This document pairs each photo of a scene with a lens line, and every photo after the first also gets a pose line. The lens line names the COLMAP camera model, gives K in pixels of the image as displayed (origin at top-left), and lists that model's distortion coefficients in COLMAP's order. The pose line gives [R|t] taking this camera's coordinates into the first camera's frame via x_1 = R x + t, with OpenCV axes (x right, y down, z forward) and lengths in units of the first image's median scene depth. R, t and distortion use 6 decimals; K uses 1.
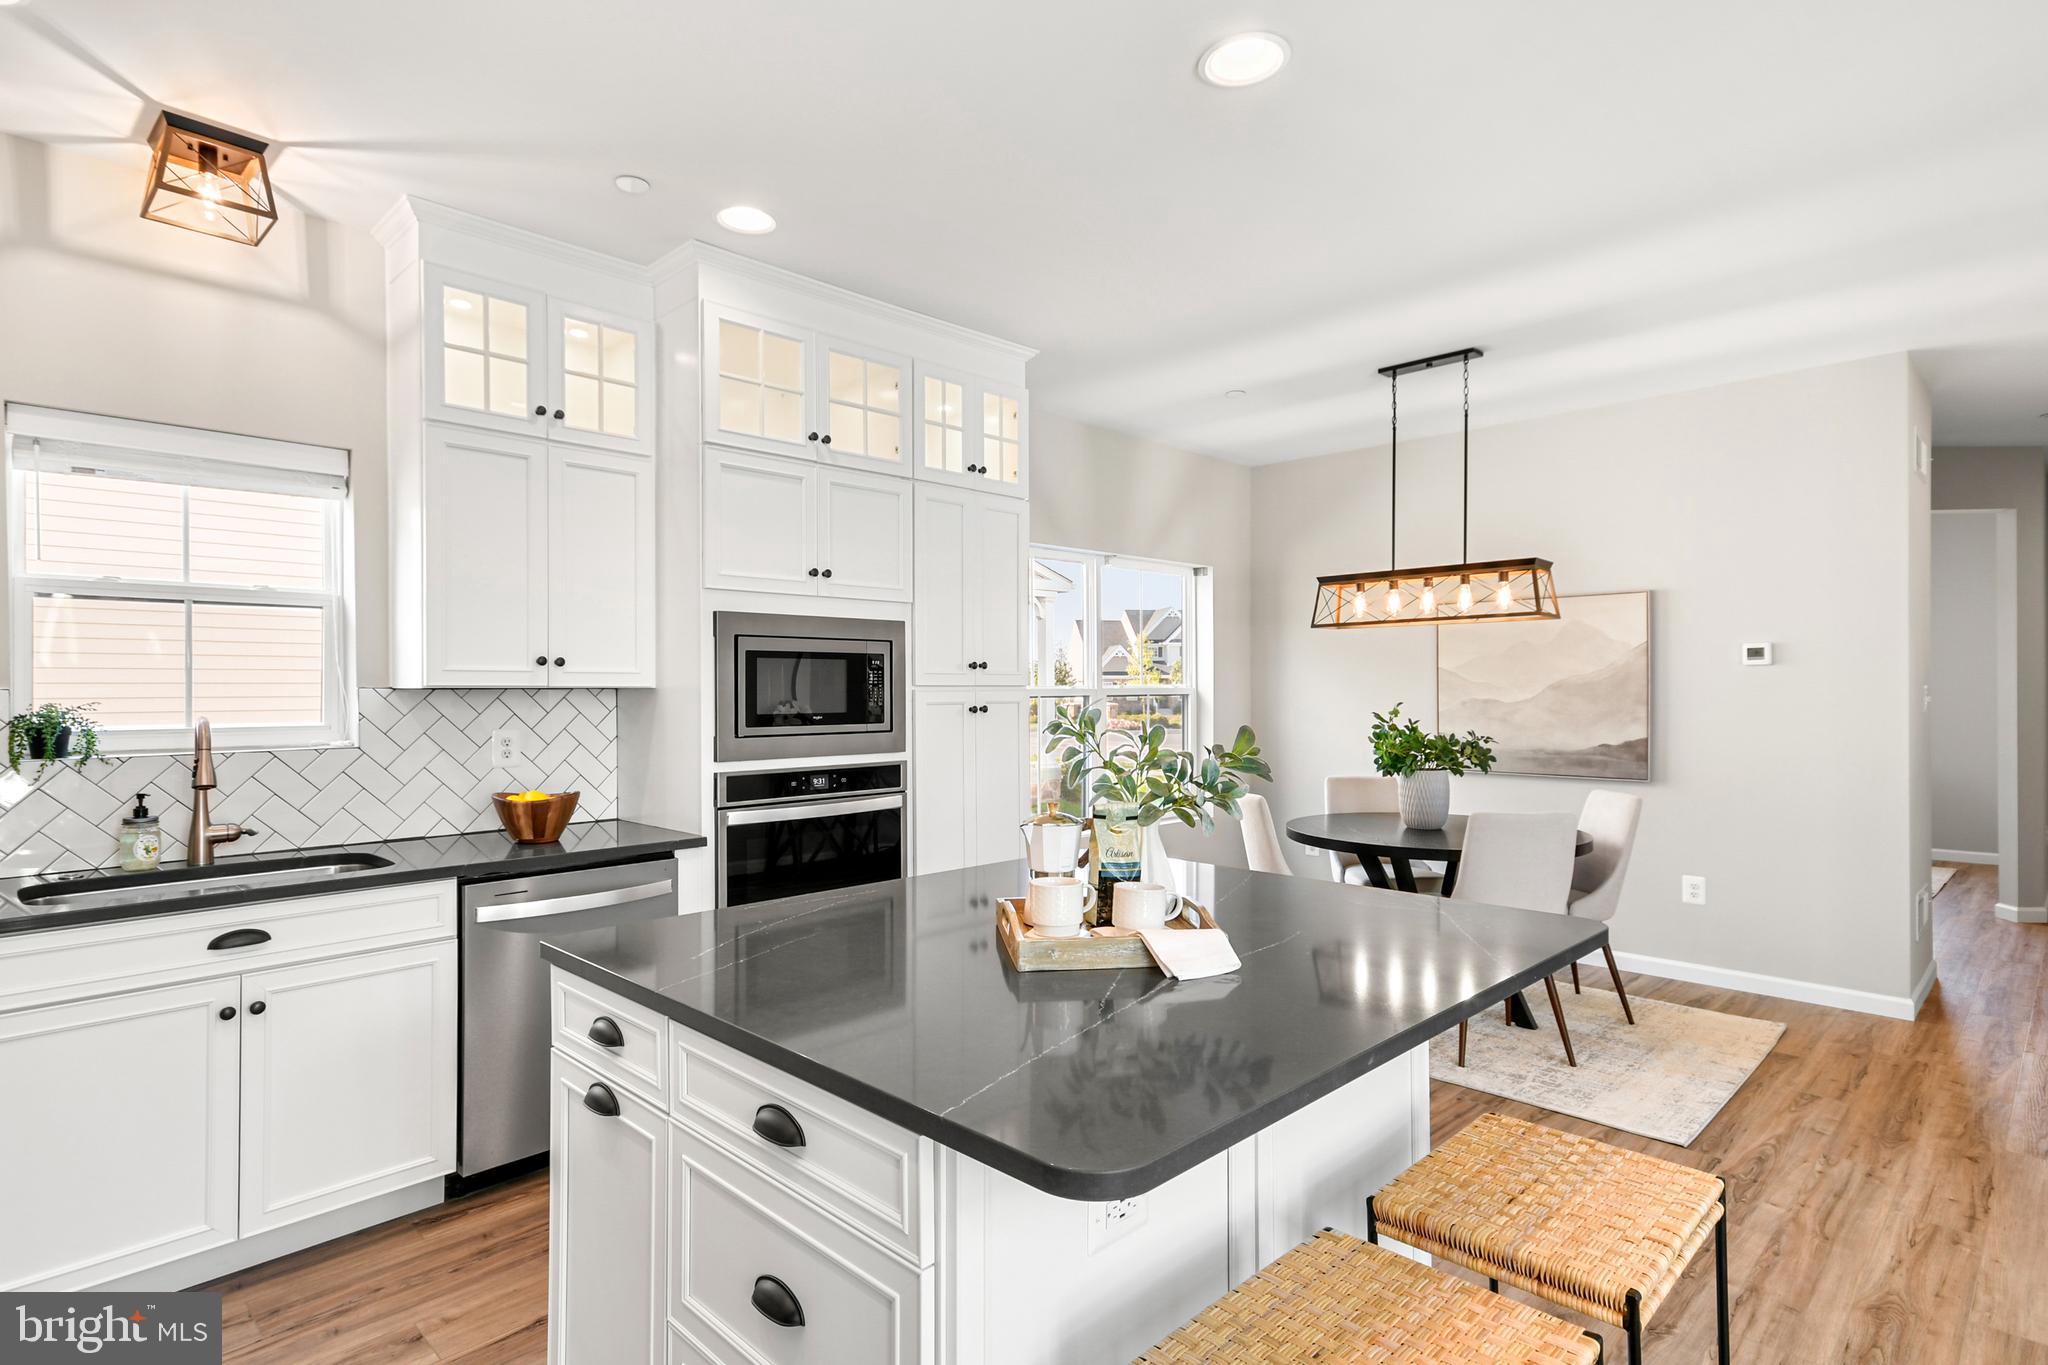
lens RADIAL K [[1048.0, 0, 1006.2], [0, 1048.0, 683.3], [0, 0, 1]] dist [0.039804, -0.000998]
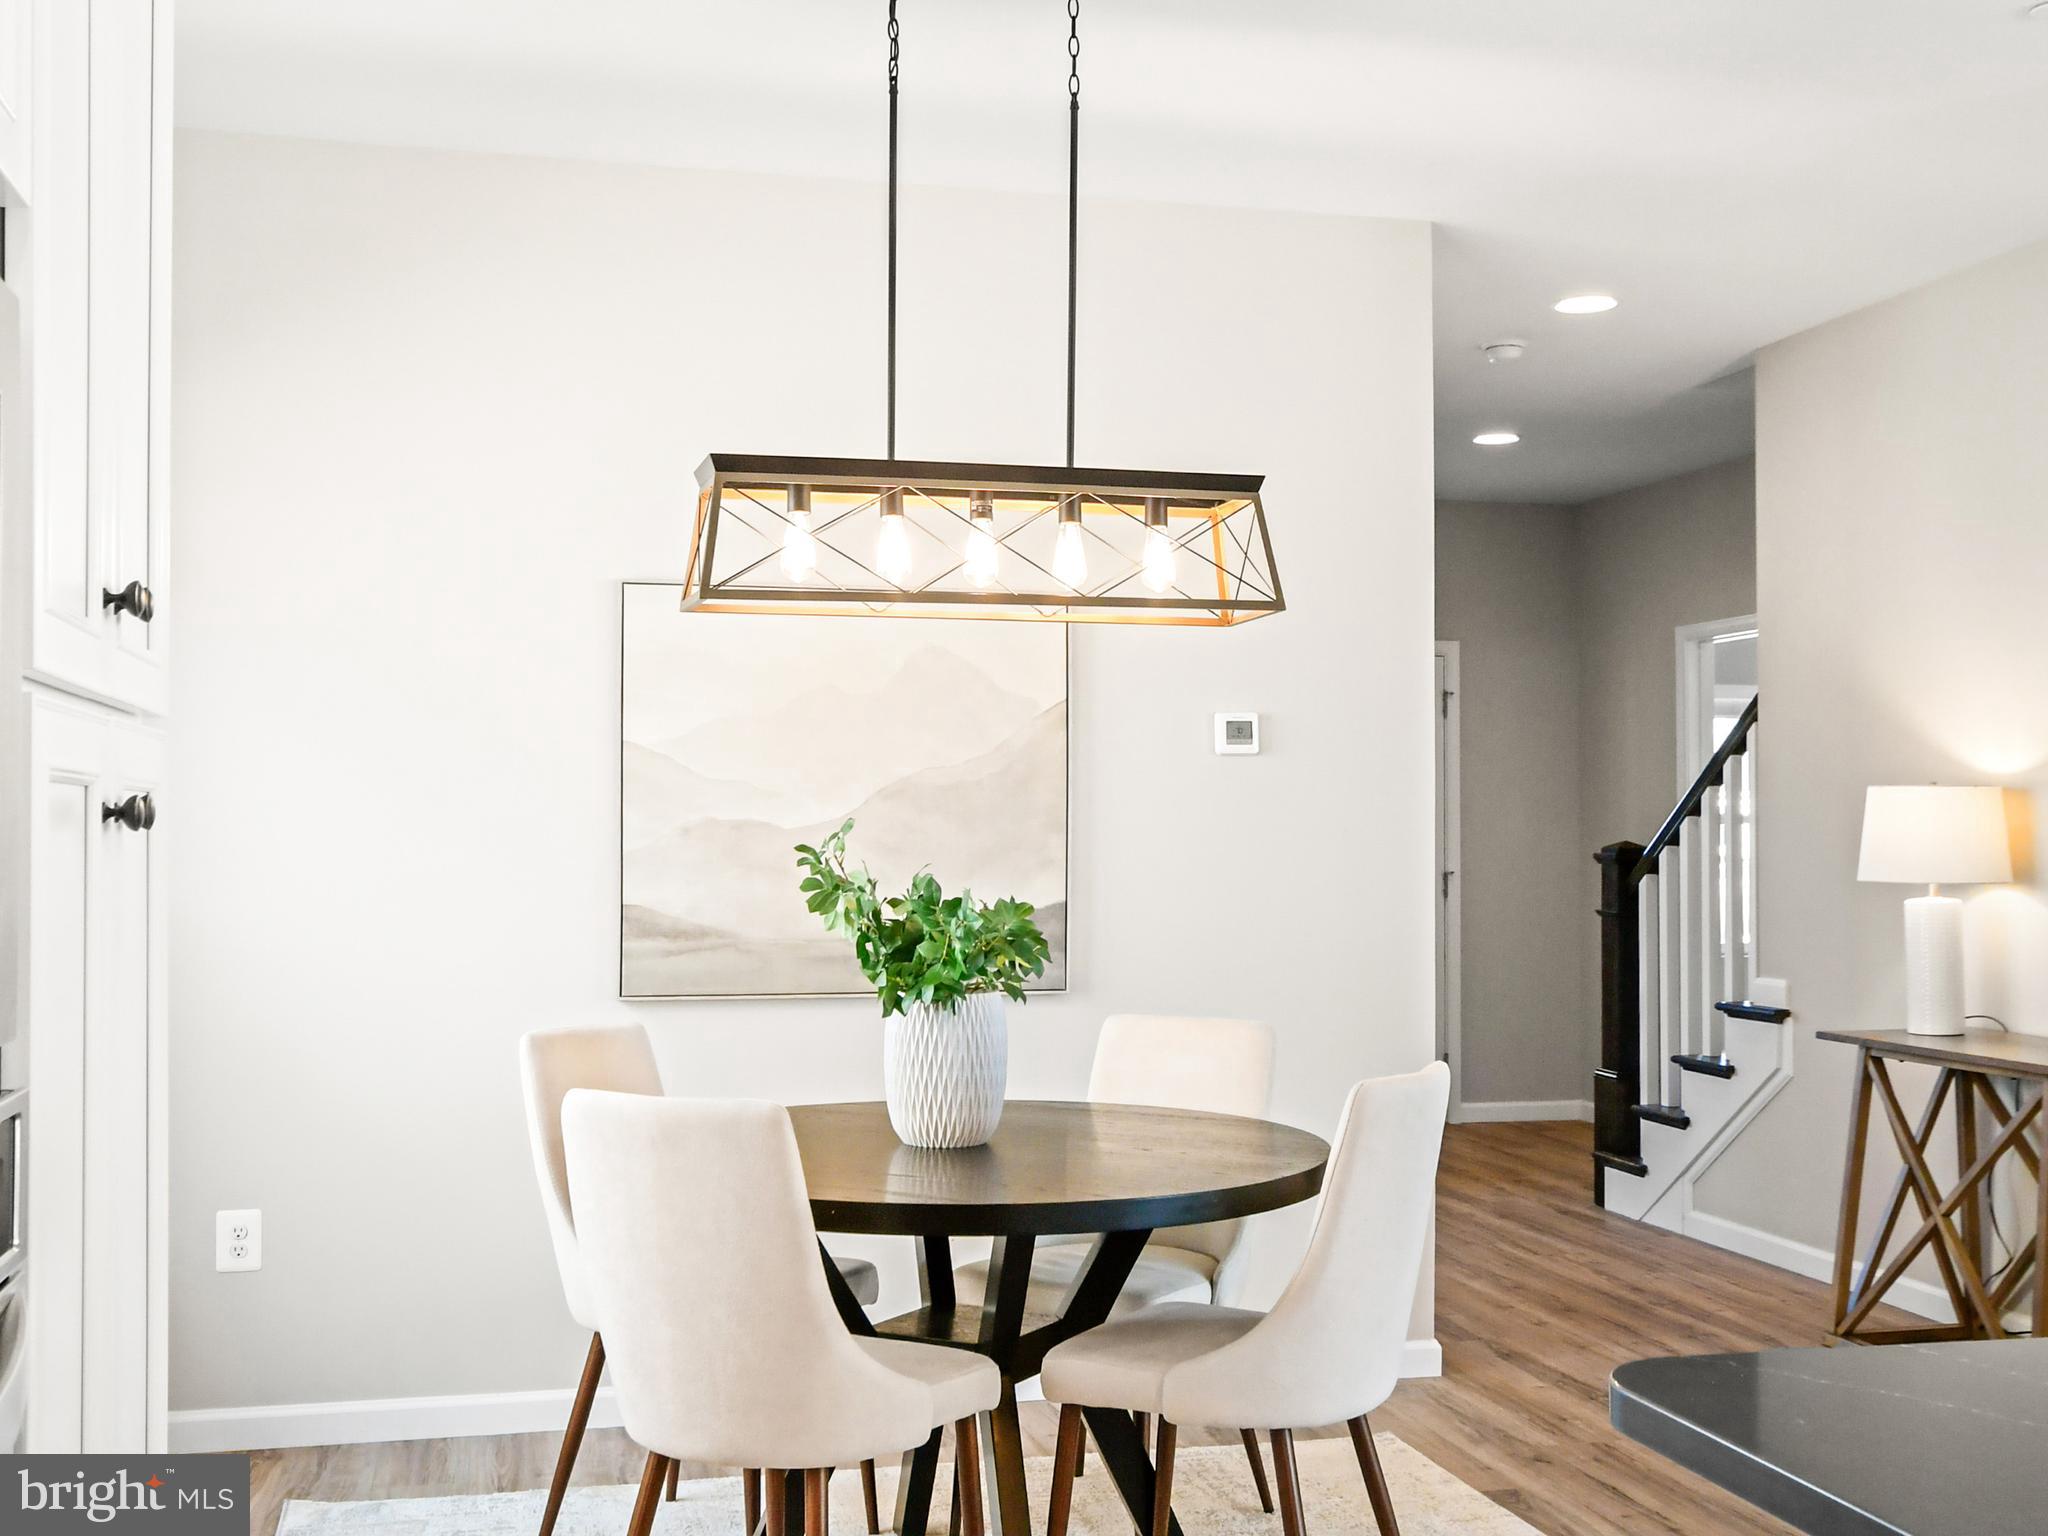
lens RADIAL K [[2176.4, 0, 994.2], [0, 2176.4, 783.3], [0, 0, 1]] dist [0.003163, 0.000000]
pose [[0.515021, 0.027442, 0.856738, -0.359387], [-0.010446, 0.999614, -0.025739, 0.034207], [-0.857114, 0.004307, 0.515109, 0.749694]]
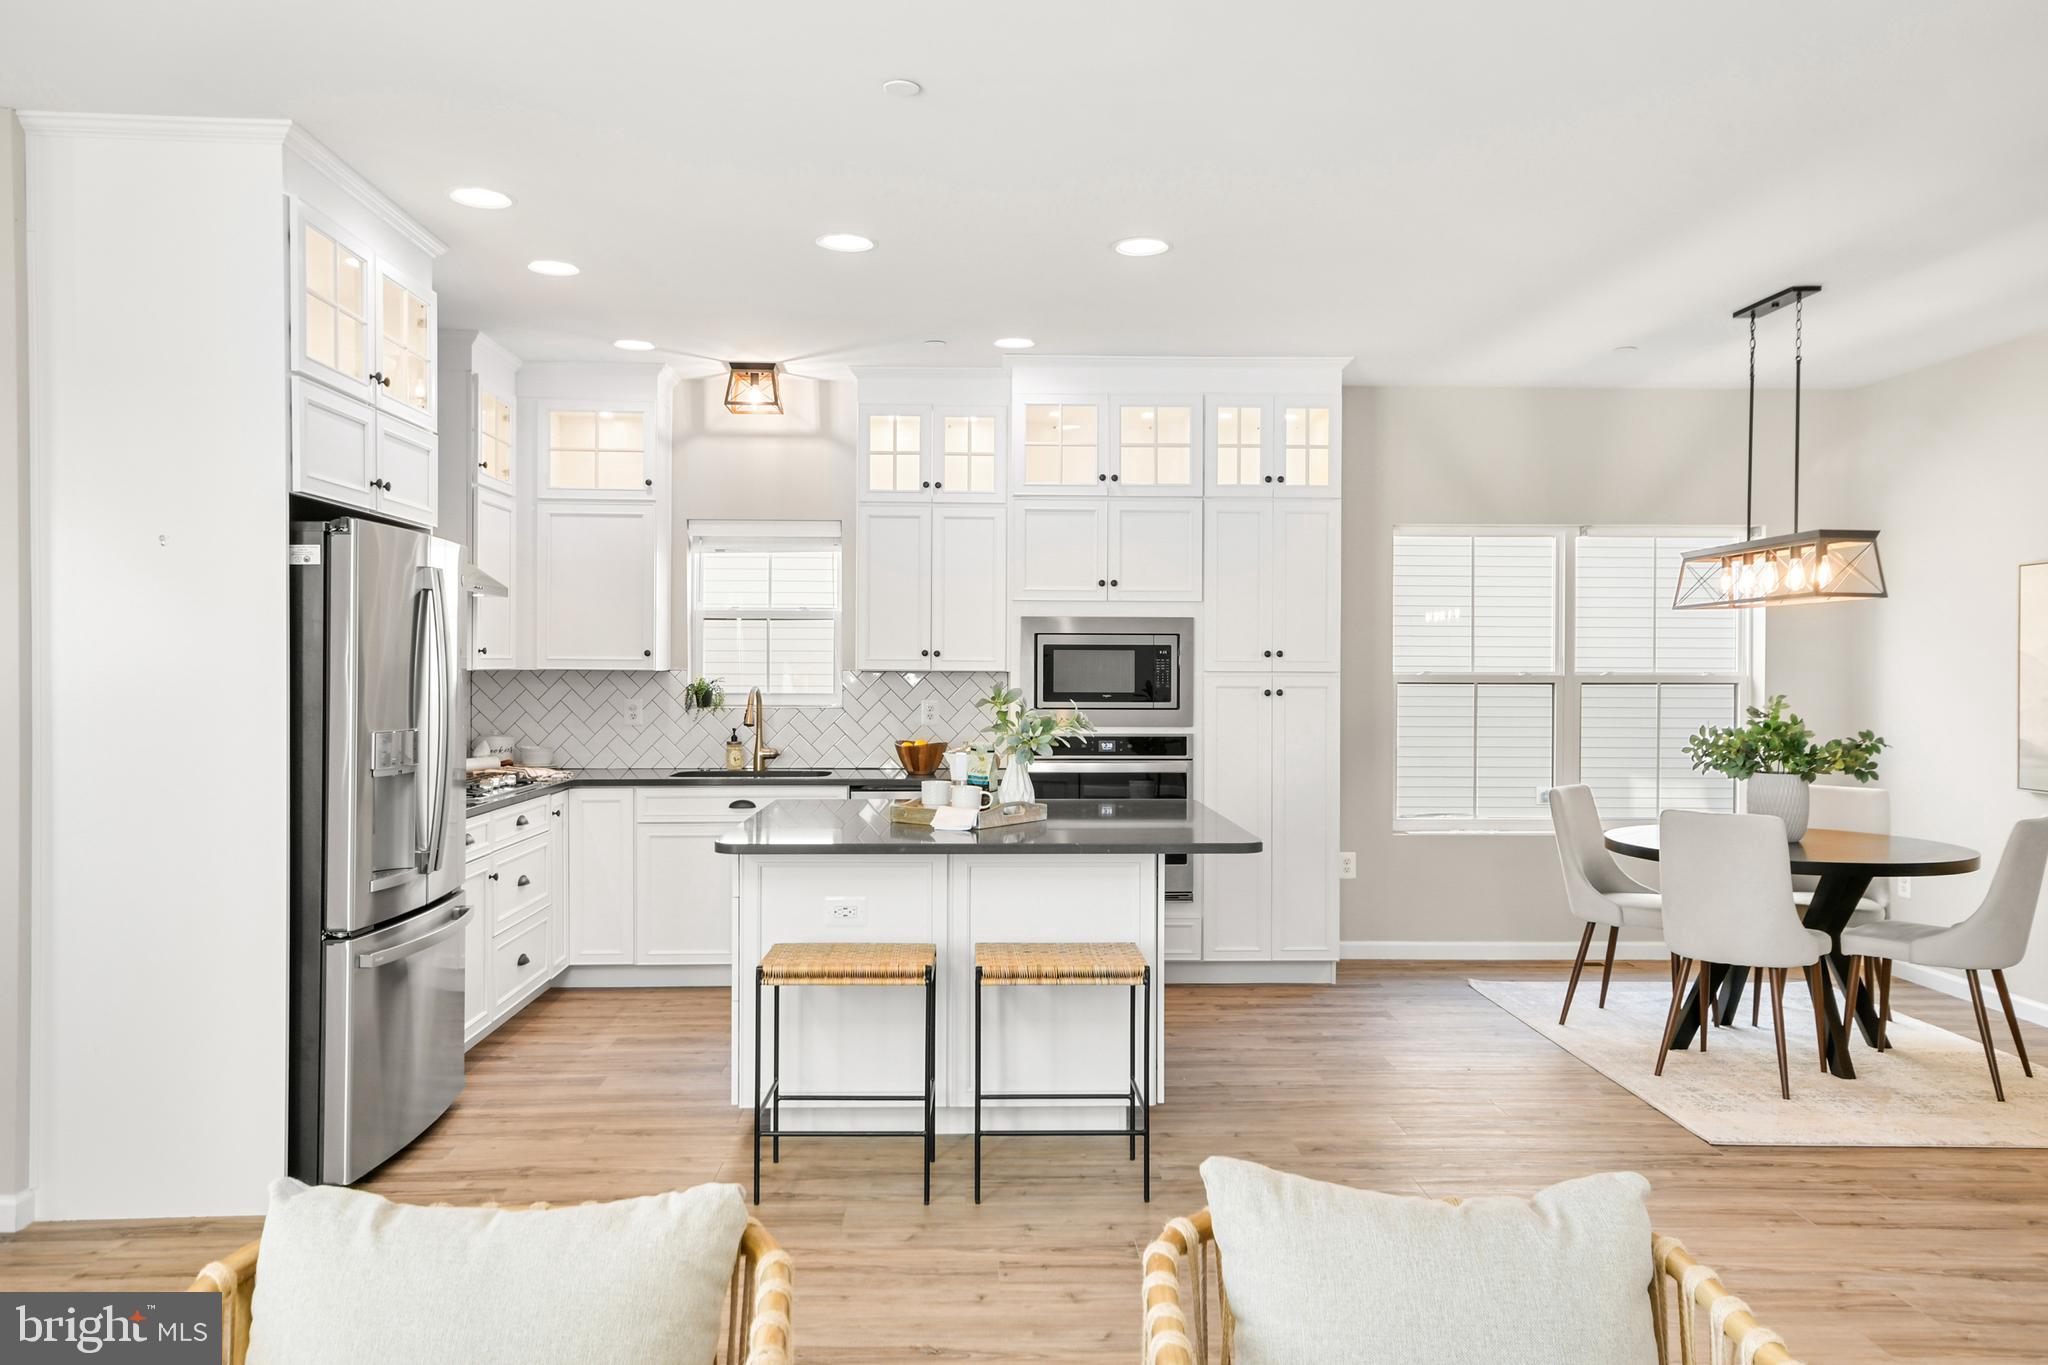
lens RADIAL K [[1456.1, 0, 1022.4], [0, 1456.1, 678.4], [0, 0, 1]] dist [0.036280, 0.004421]
pose [[0.735825, 0.011867, -0.677067, 0.982358], [-0.002713, 0.999890, 0.014576, -0.015036], [0.677166, -0.008888, 0.735777, -0.390064]]
